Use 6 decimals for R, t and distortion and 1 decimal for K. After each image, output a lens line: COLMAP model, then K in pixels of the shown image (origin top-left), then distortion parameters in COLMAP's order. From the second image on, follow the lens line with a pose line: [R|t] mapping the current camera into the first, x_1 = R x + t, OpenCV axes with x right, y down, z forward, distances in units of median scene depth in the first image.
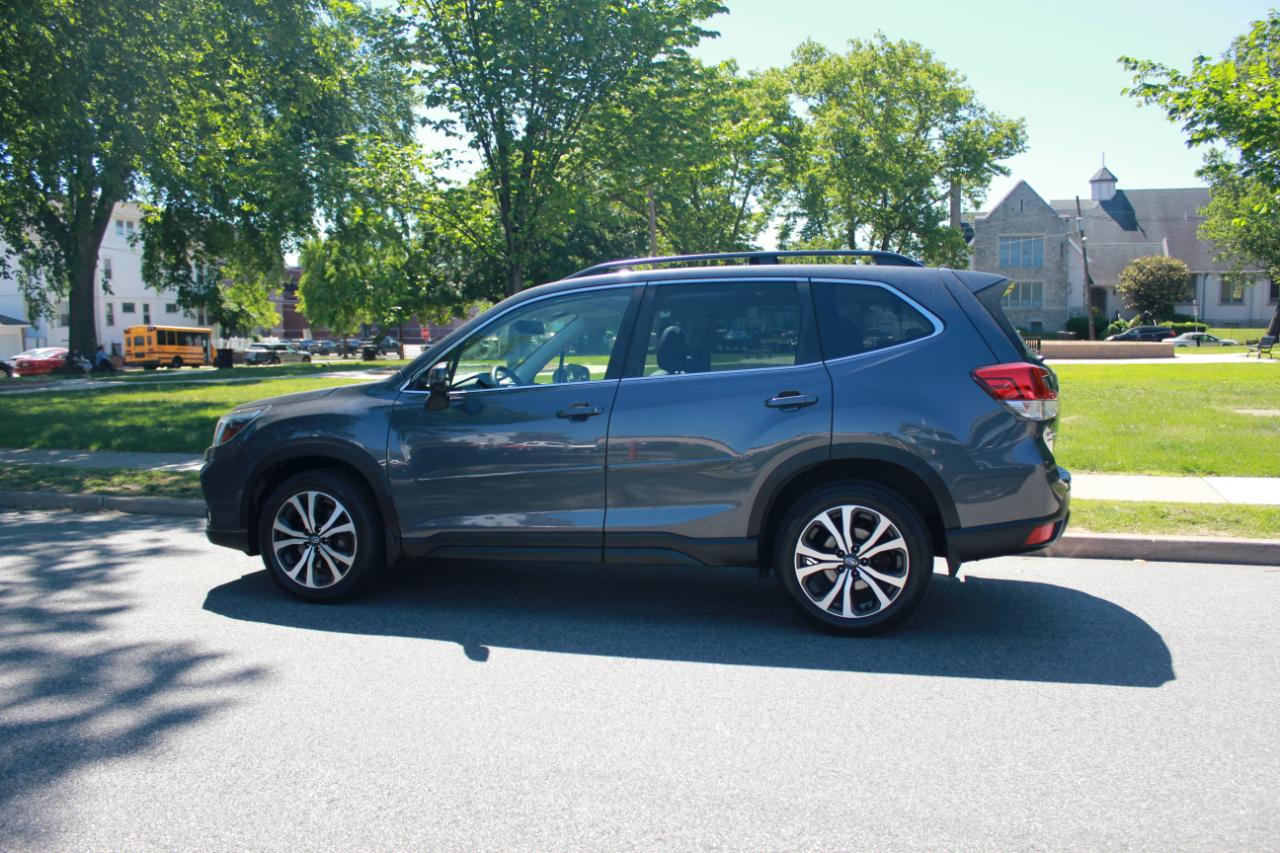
lens RADIAL K [[1079.3, 0, 614.0], [0, 1079.3, 430.9], [0, 0, 1]] dist [-0.150225, 0.115699]
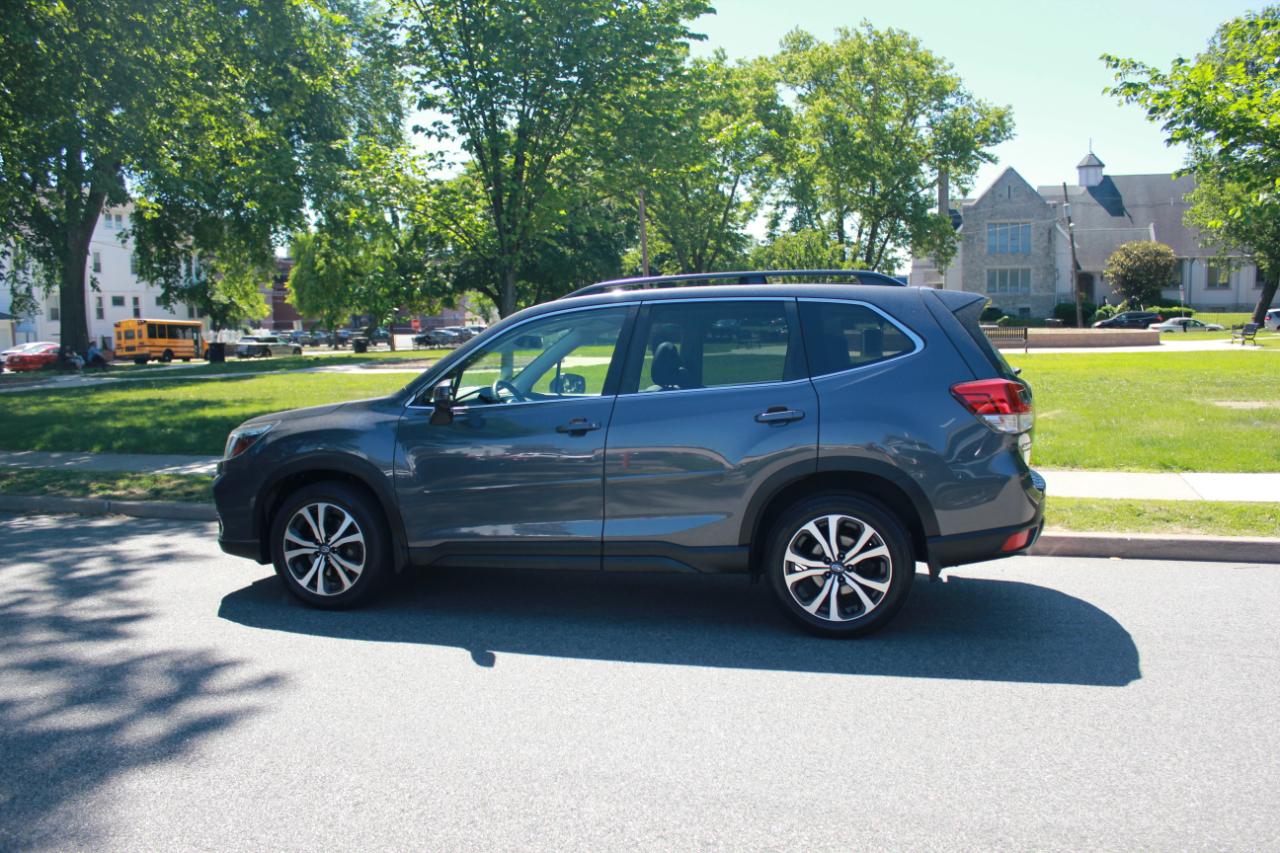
lens RADIAL K [[1079.3, 0, 614.0], [0, 1079.3, 430.9], [0, 0, 1]] dist [-0.150225, 0.115699]
pose [[0.999919, -0.009499, 0.008428, -0.004600], [0.009393, 0.999878, 0.012488, -0.020447], [-0.008545, -0.012408, 0.999887, -0.038179]]
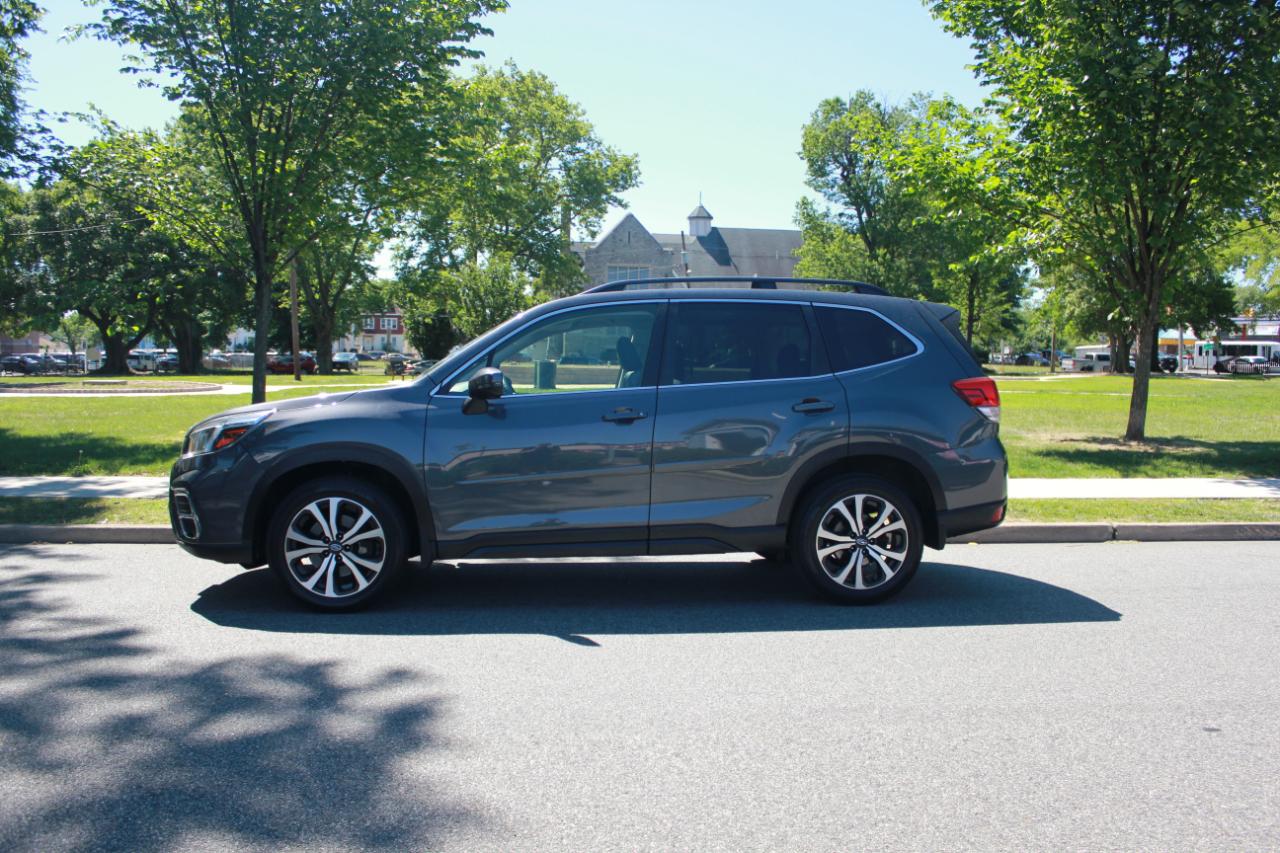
lens RADIAL K [[1105.9, 0, 602.3], [0, 1105.9, 437.7], [0, 0, 1]] dist [-0.146192, 0.107830]
pose [[0.929892, -0.002837, 0.367823, -0.357759], [0.009339, 0.999830, -0.015897, 0.016704], [-0.367715, 0.018217, 0.929760, -0.021712]]
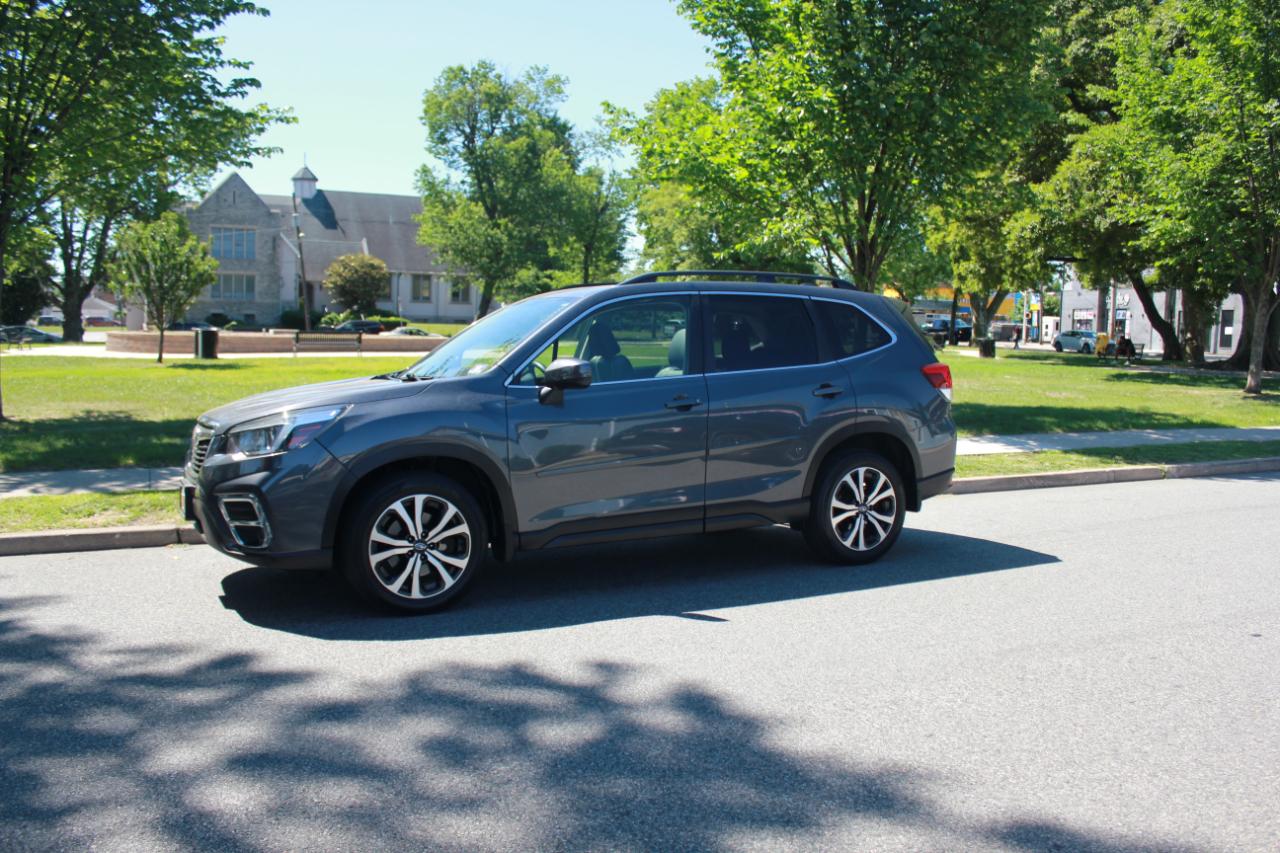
lens RADIAL K [[1105.9, 0, 602.3], [0, 1105.9, 437.7], [0, 0, 1]] dist [-0.146192, 0.107830]
pose [[0.722423, -0.042774, 0.690128, -0.701489], [0.034353, 0.999072, 0.025962, -0.011014], [-0.690598, 0.004952, 0.723222, 0.160998]]
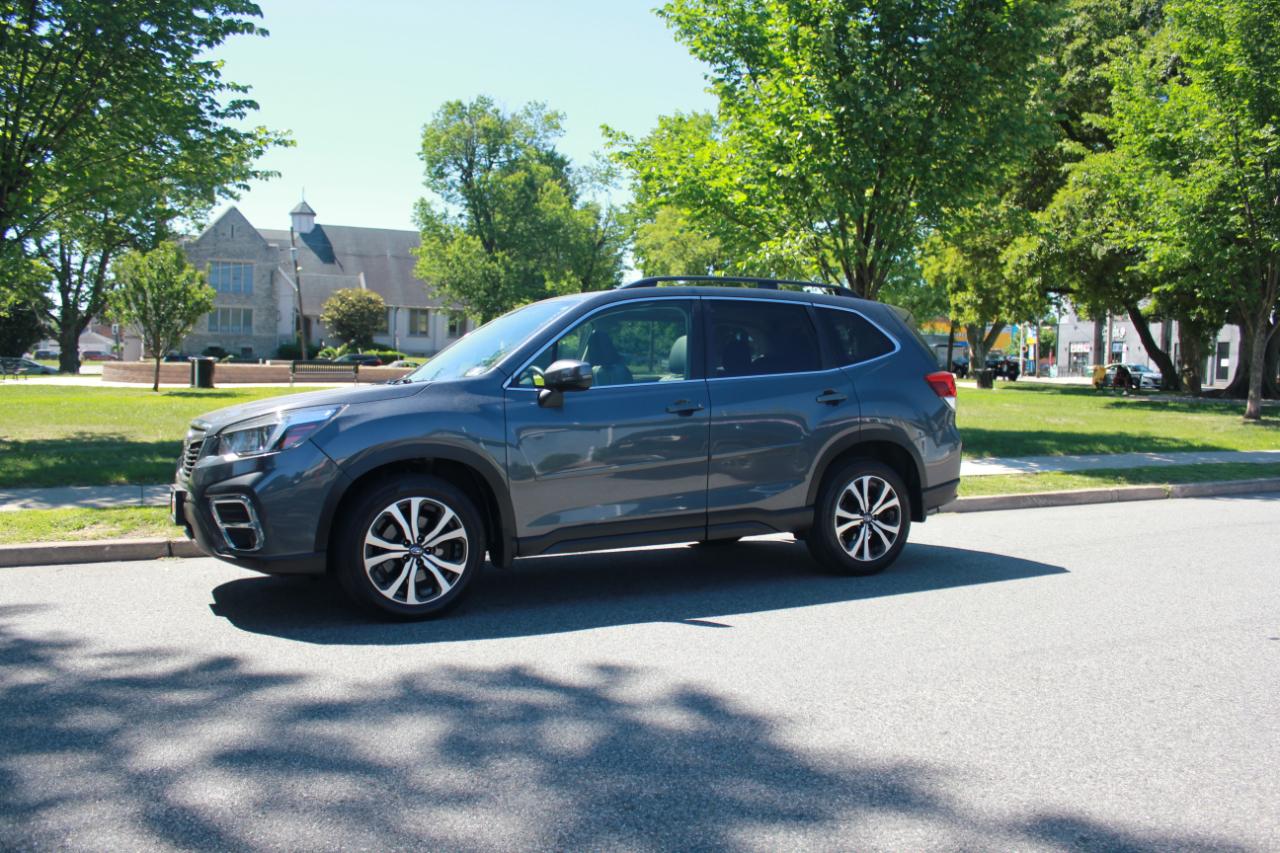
lens RADIAL K [[1105.9, 0, 602.3], [0, 1105.9, 437.7], [0, 0, 1]] dist [-0.146192, 0.107830]
pose [[0.720391, -0.019534, 0.693293, -0.692410], [0.034366, 0.999381, -0.007551, 0.015077], [-0.692716, 0.029265, 0.720617, 0.175745]]
